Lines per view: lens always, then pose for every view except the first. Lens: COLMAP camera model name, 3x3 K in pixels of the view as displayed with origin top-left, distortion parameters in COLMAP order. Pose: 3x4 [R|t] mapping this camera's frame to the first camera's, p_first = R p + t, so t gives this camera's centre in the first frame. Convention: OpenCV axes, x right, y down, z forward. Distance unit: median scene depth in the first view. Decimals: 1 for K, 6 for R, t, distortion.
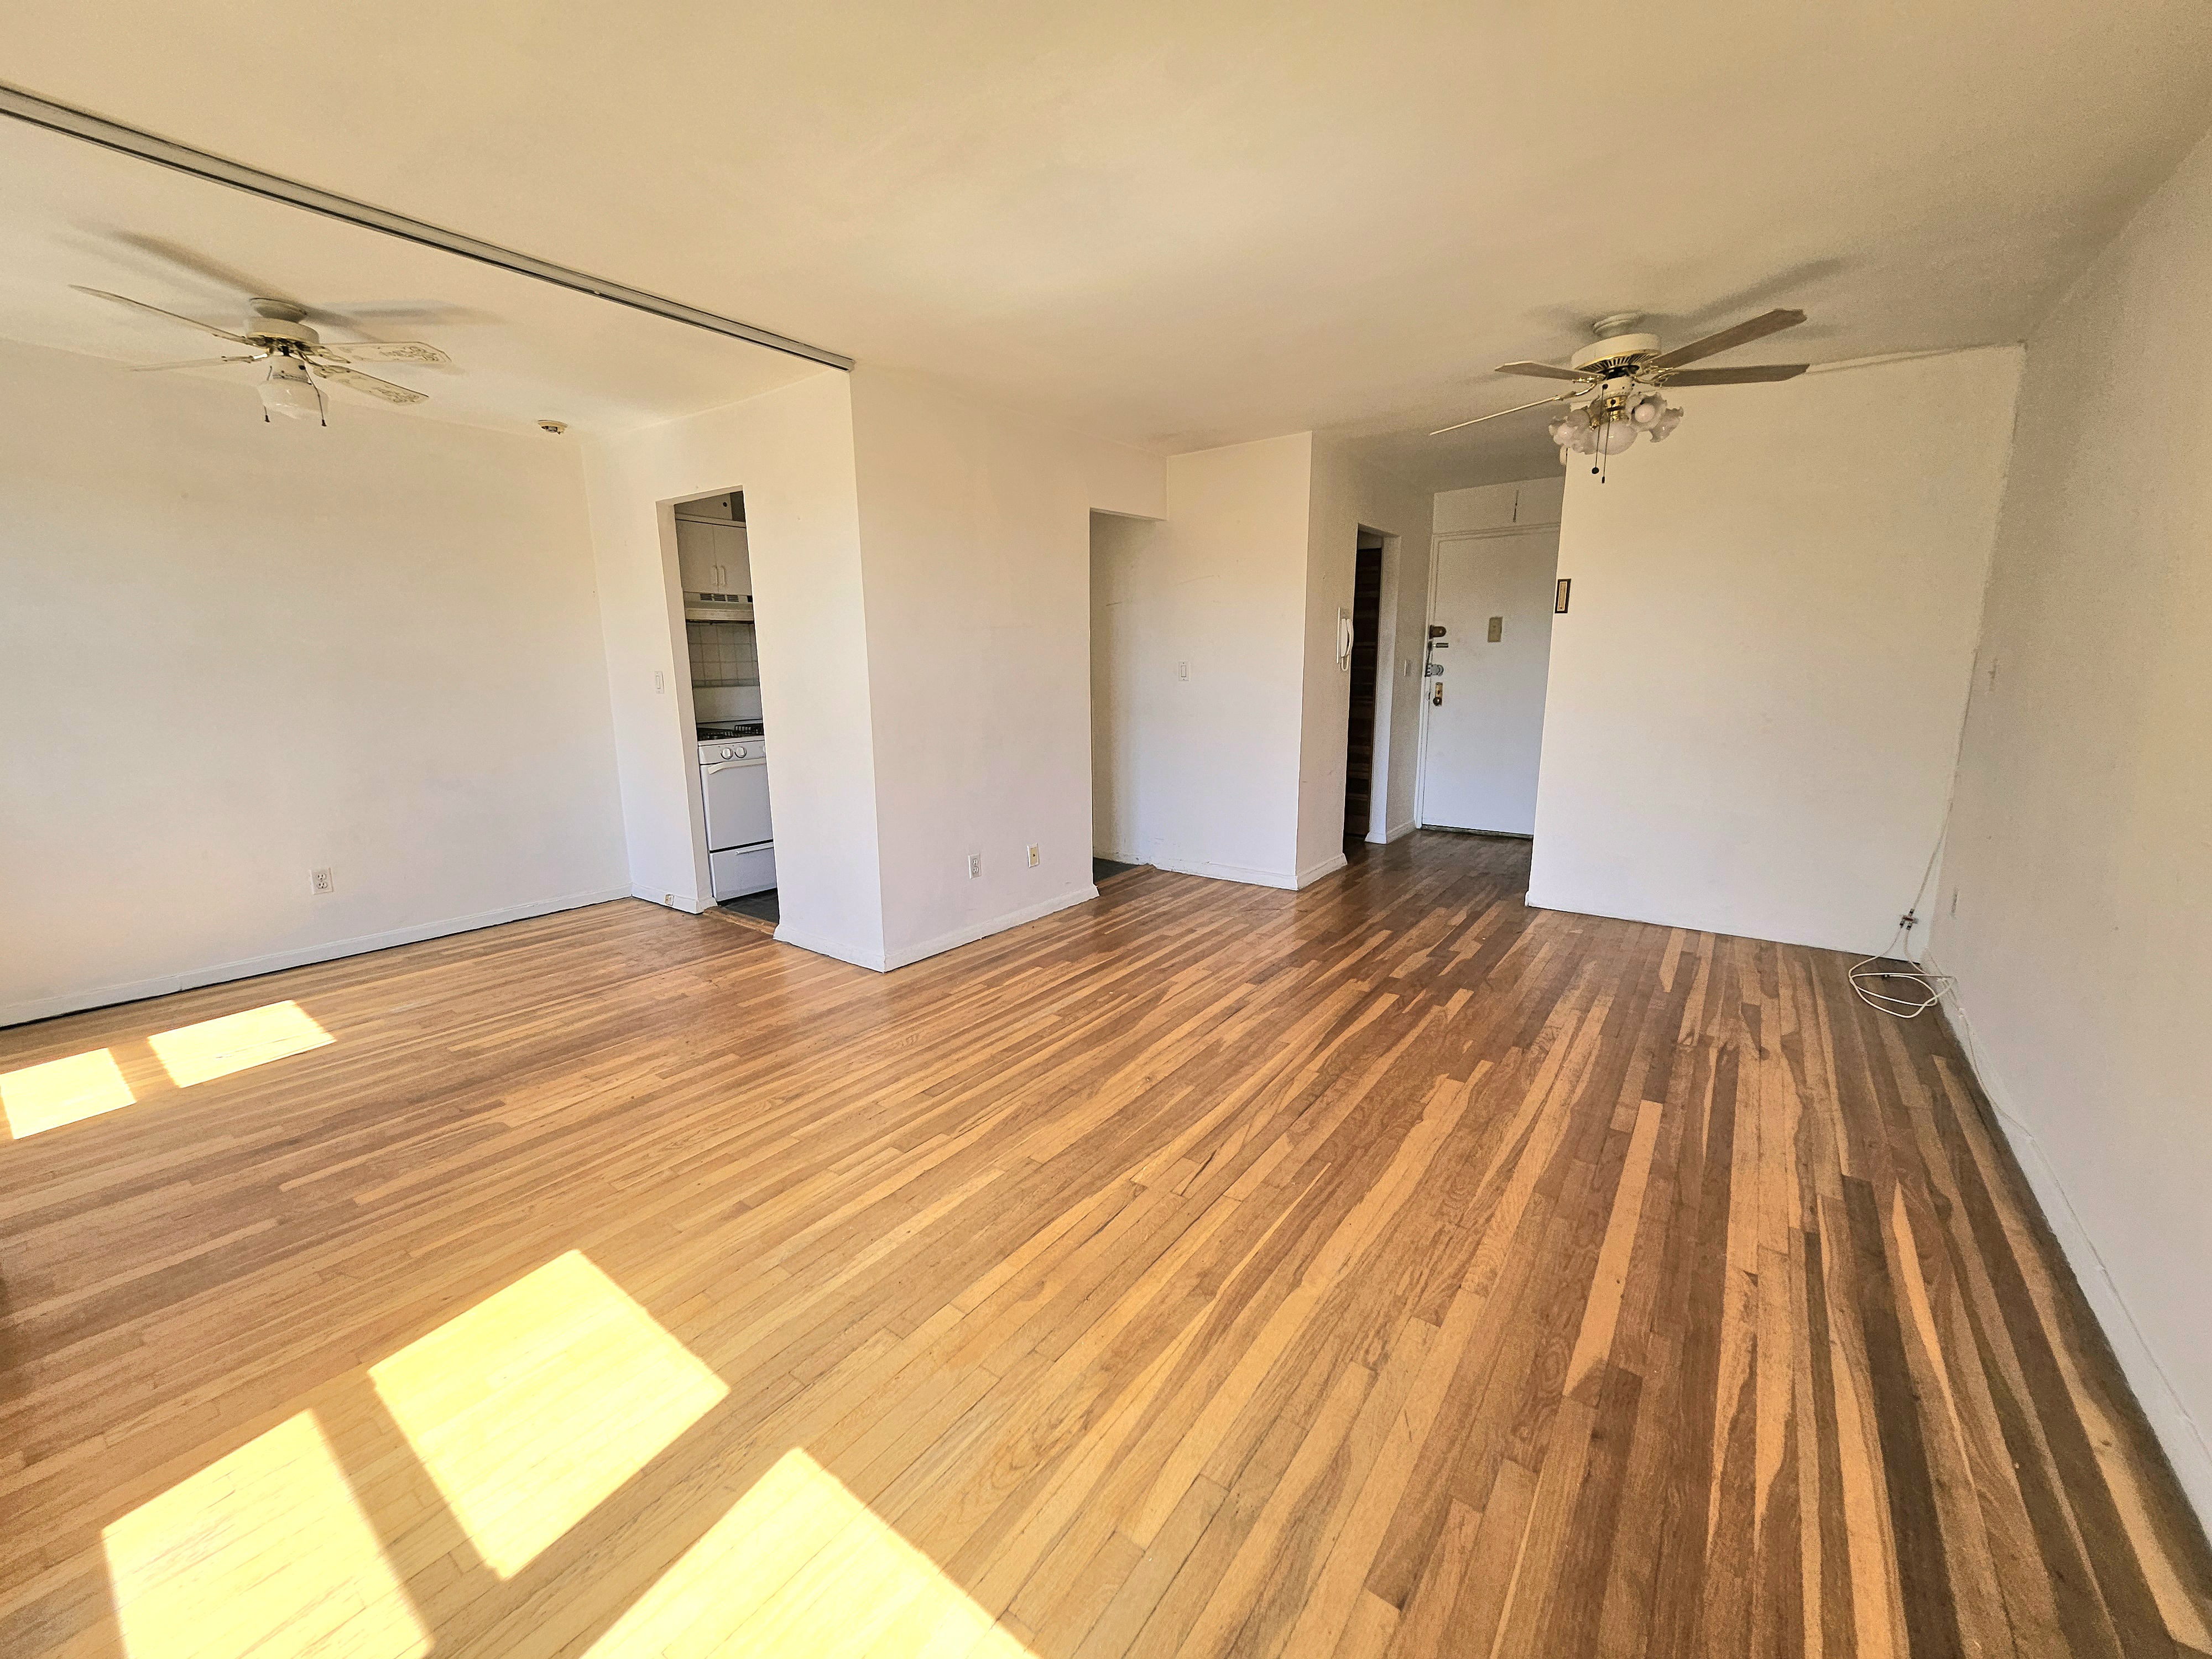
lens RADIAL K [[869.0, 0, 1106.0], [0, 869.0, 829.5], [0, 0, 1]] dist [-0.001500, -0.000029]
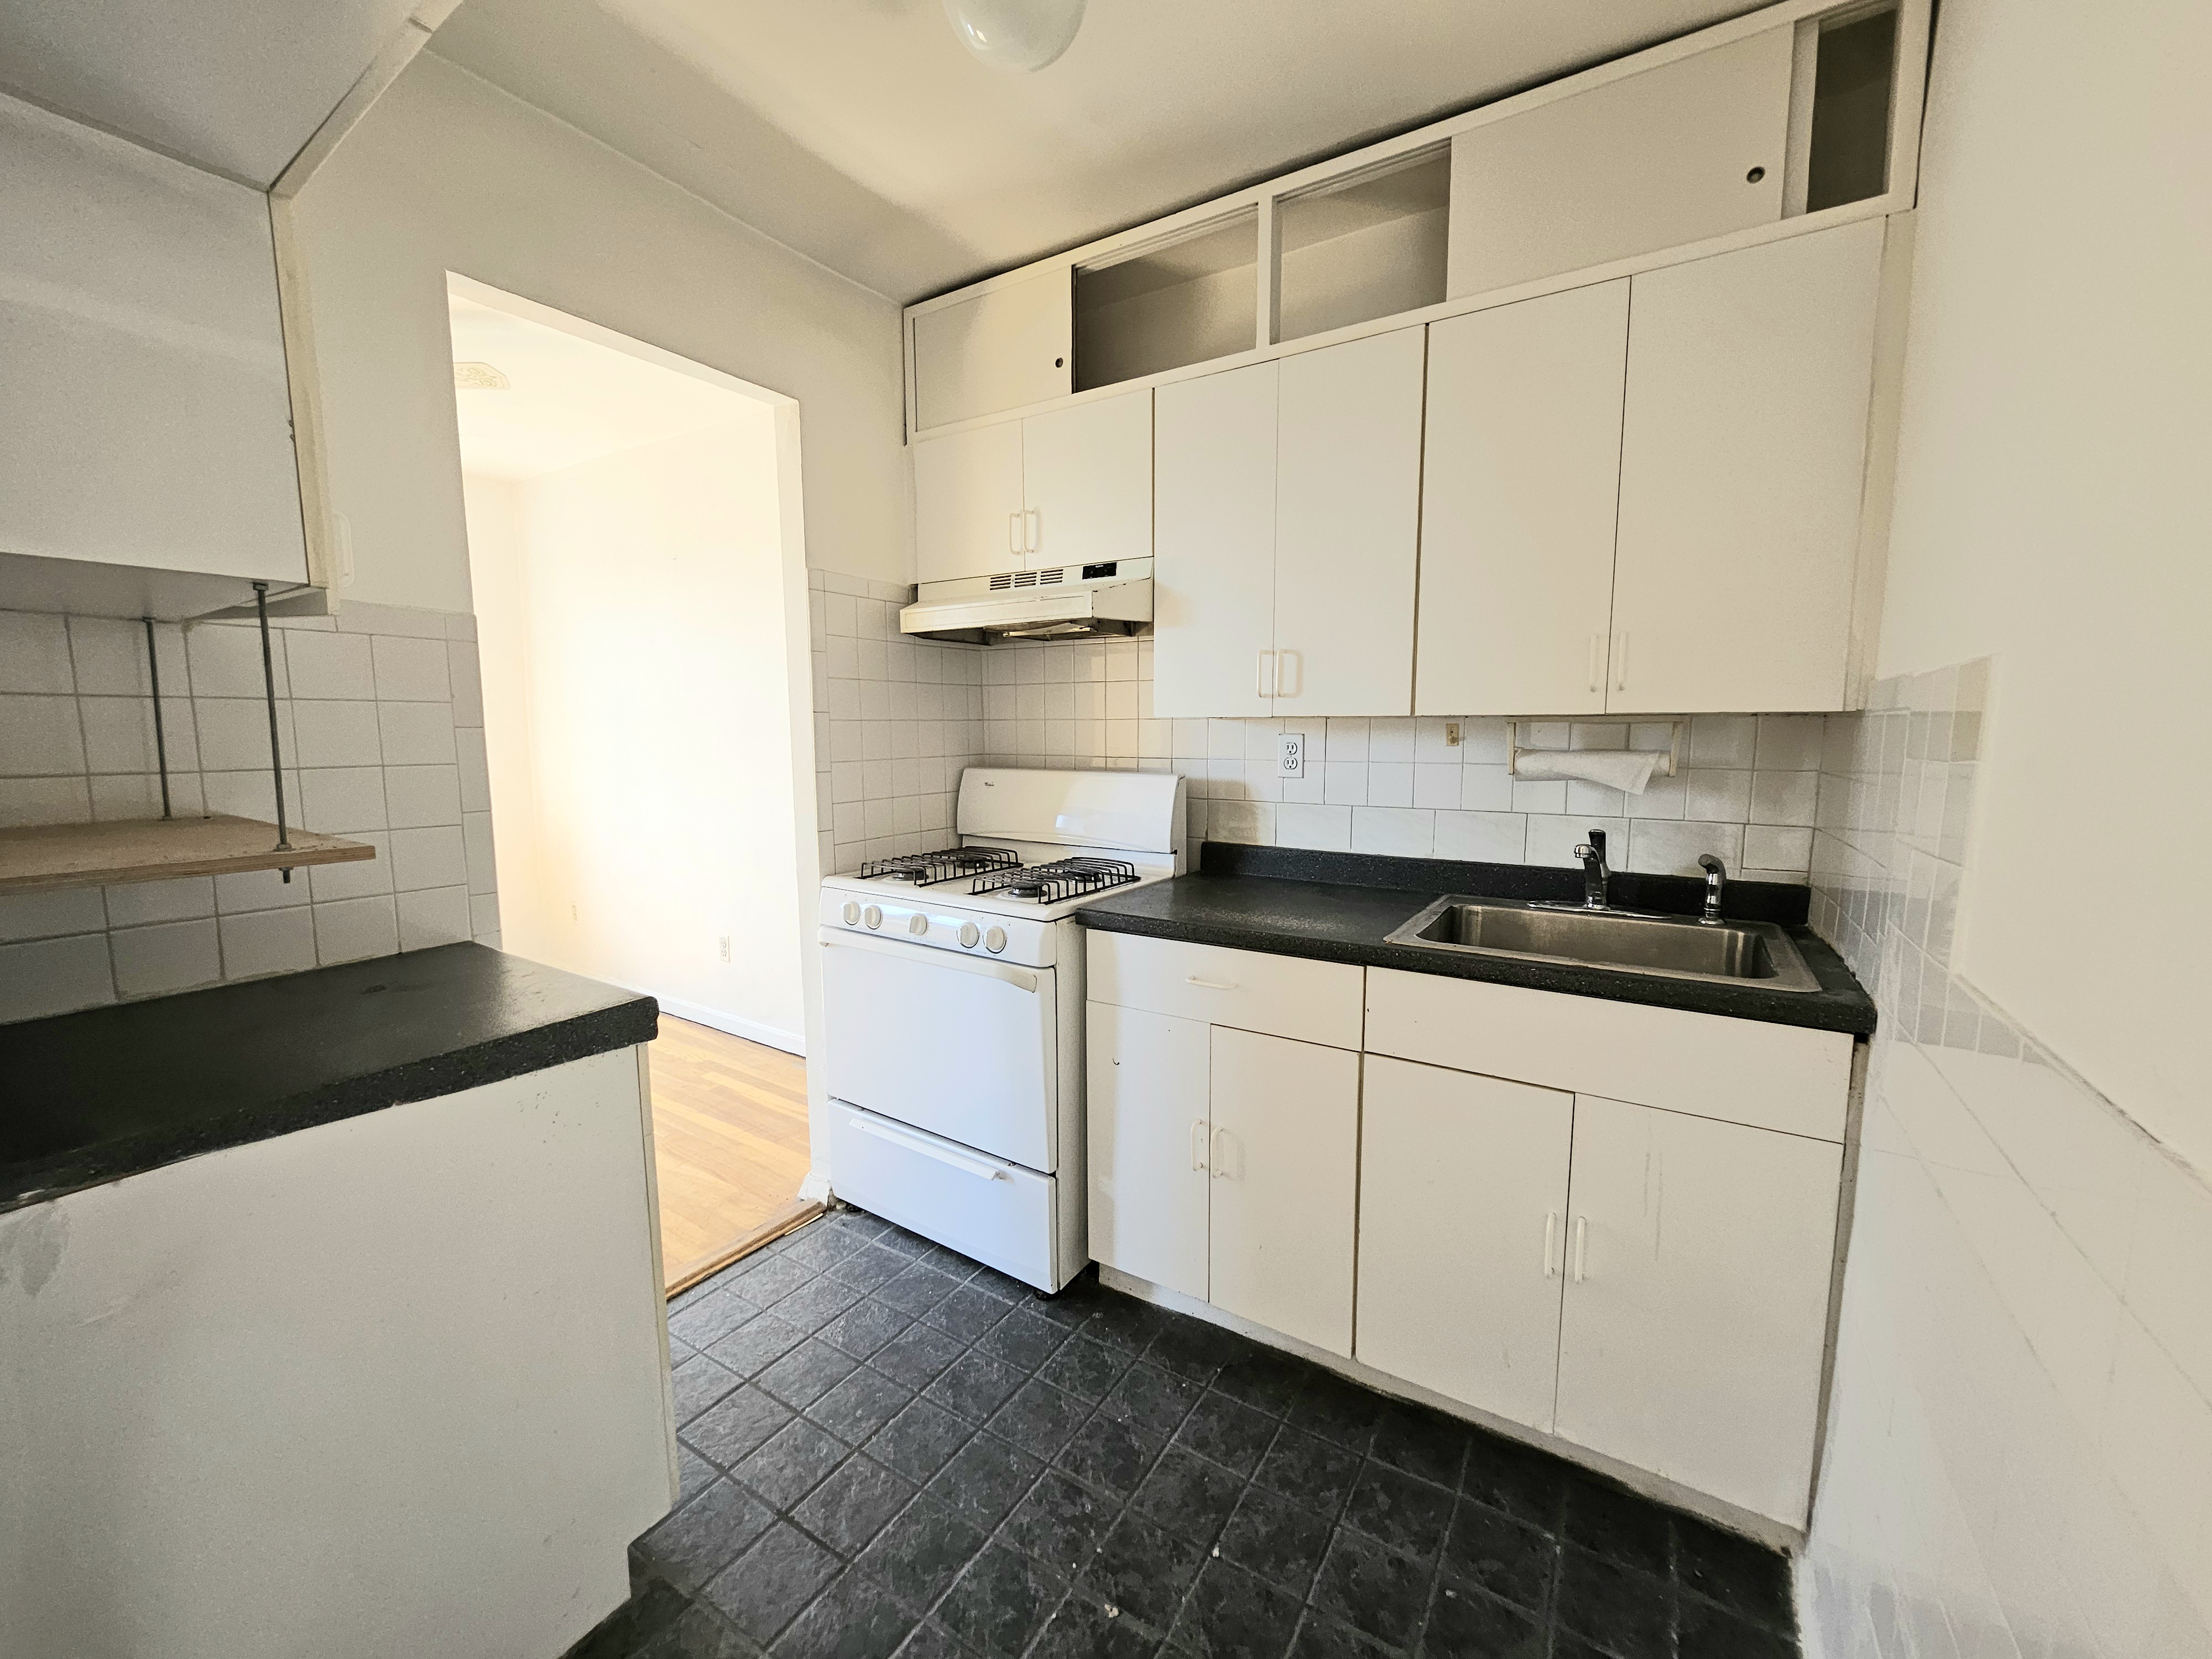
lens RADIAL K [[879.5, 0, 1106.0], [0, 879.5, 829.5], [0, 0, 1]] dist [0.003540, 0.000058]
pose [[0.052065, 0.130326, -0.990103, 0.050225], [-0.192829, 0.974102, 0.118080, -0.329023], [0.979850, 0.184773, 0.075847, 1.680326]]
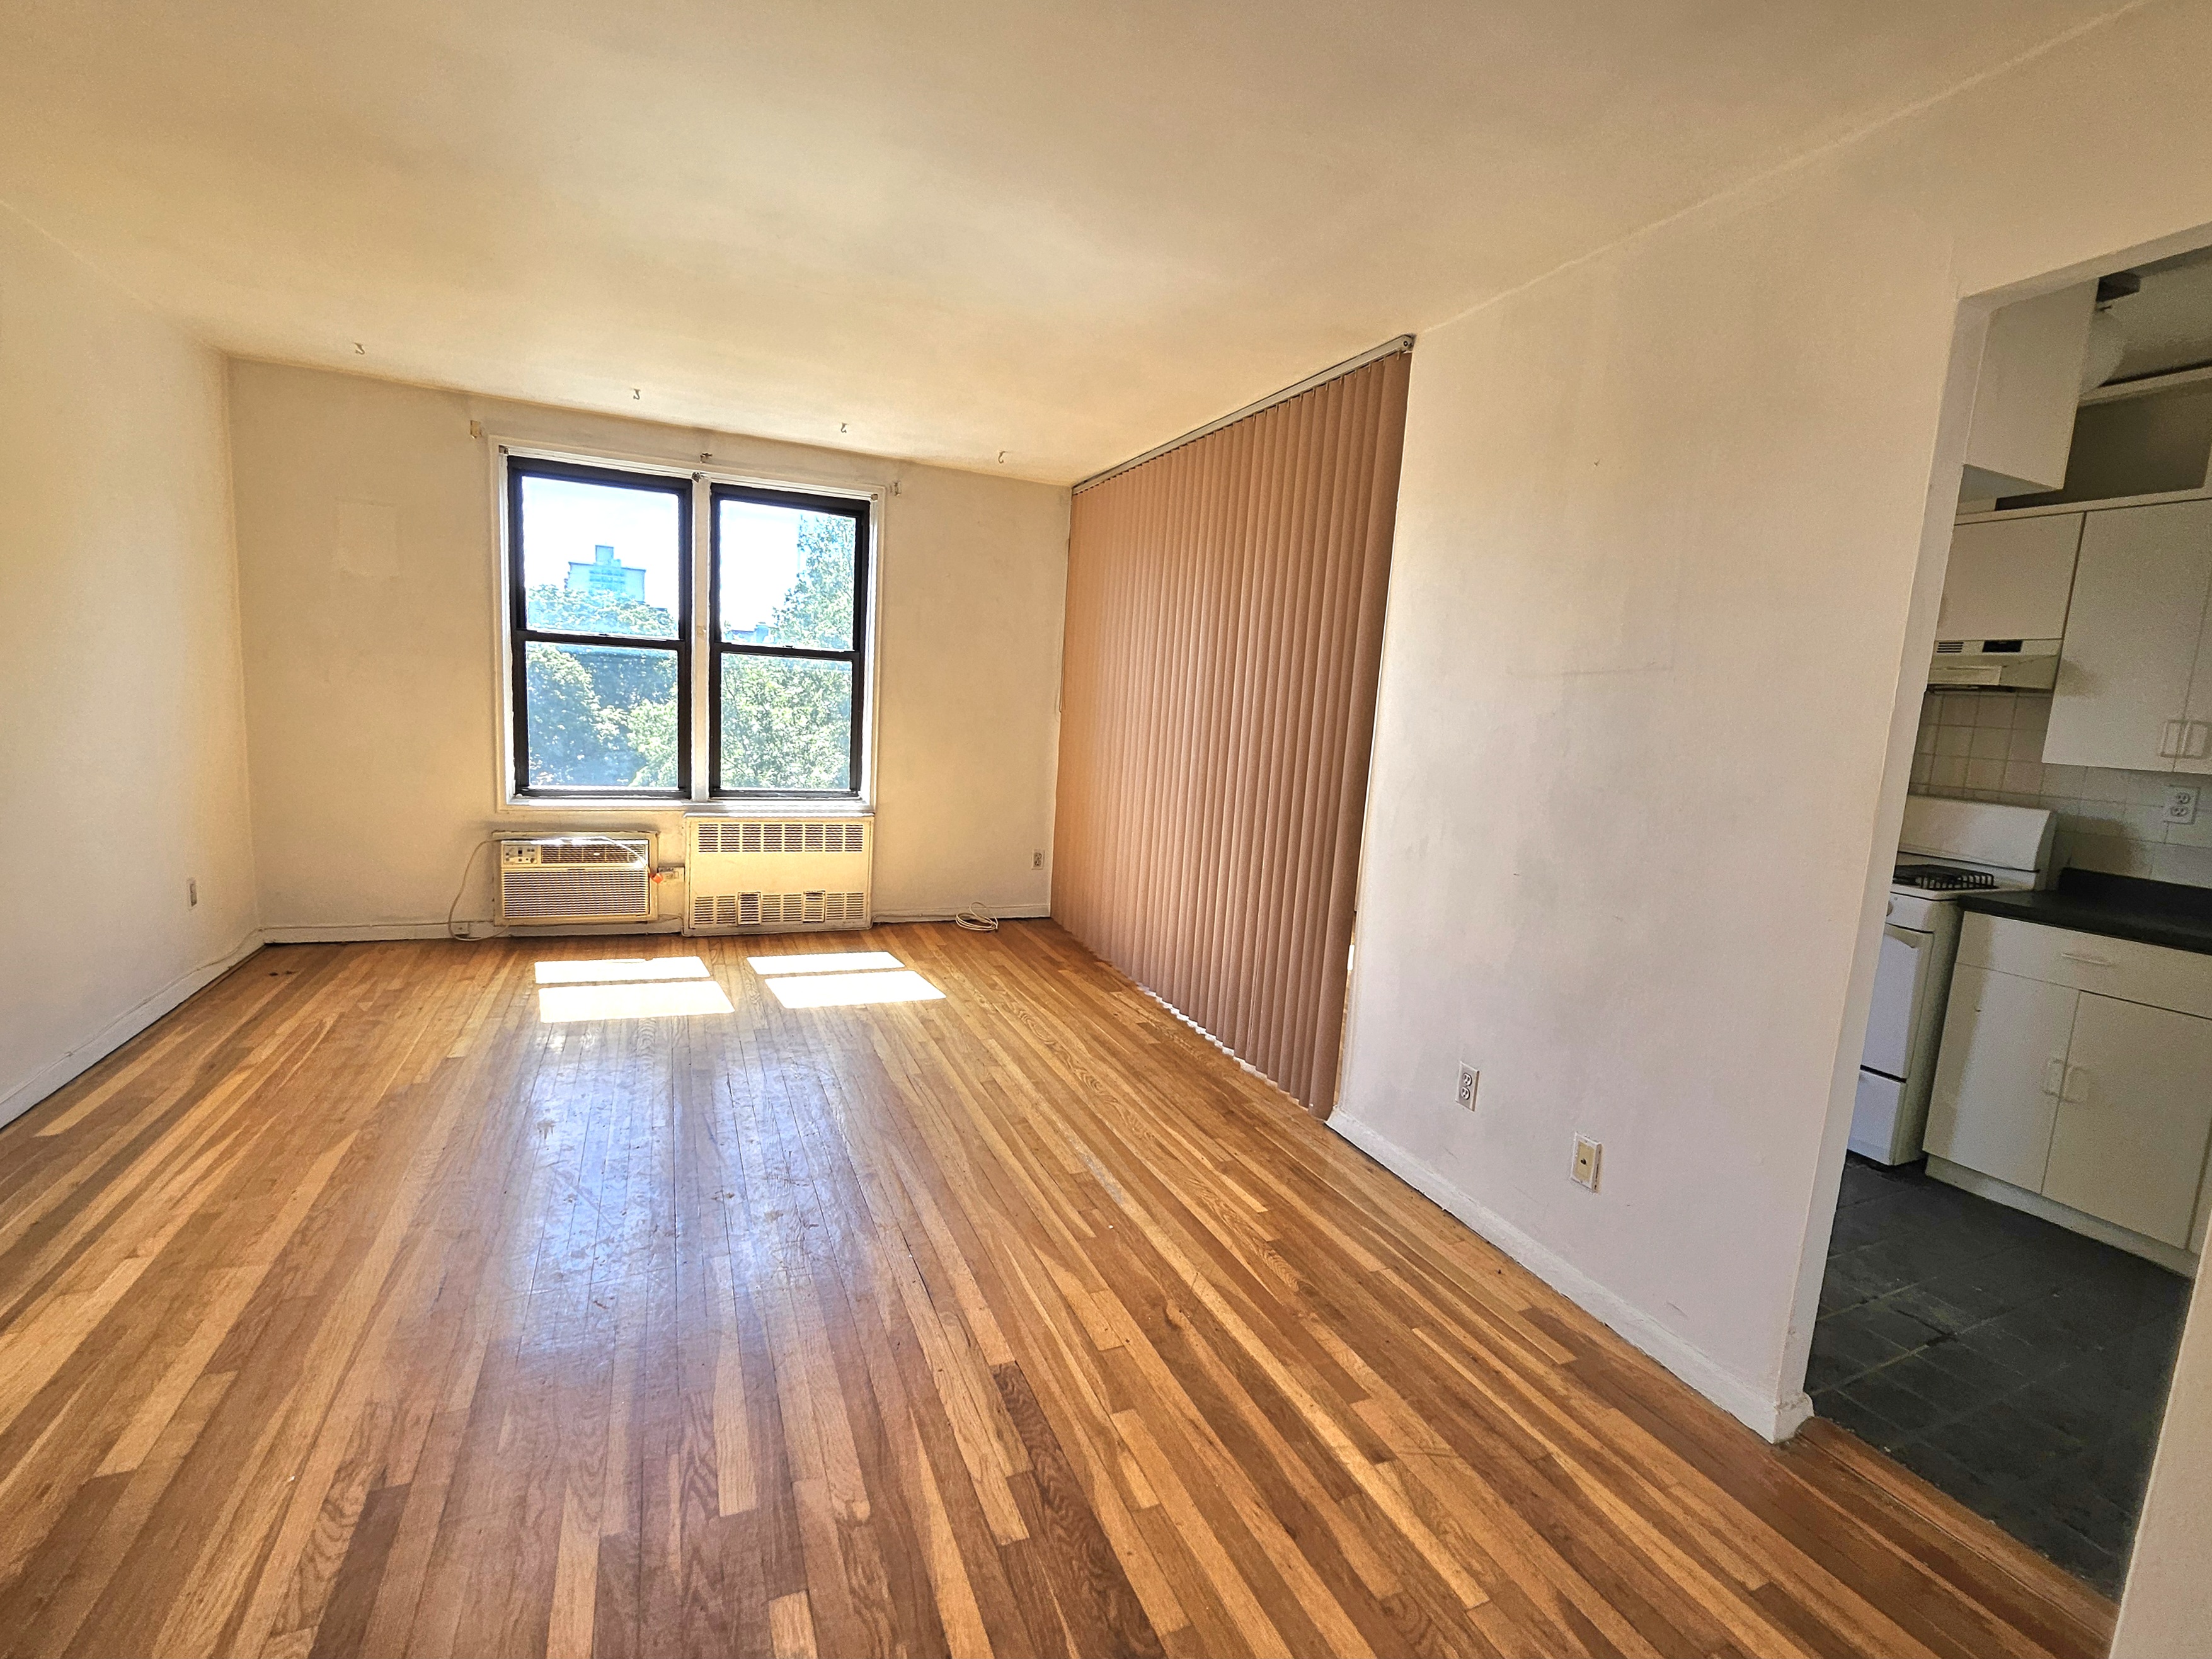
lens RADIAL K [[1006.0, 0, 1120.5], [0, 1006.0, 832.8], [0, 0, 1]] dist [0.001957, -0.000887]
pose [[-0.491704, 0.096385, -0.865412, 0.709187], [-0.227640, 0.945064, 0.234595, -0.299856], [0.840480, 0.312354, -0.442750, 1.441319]]
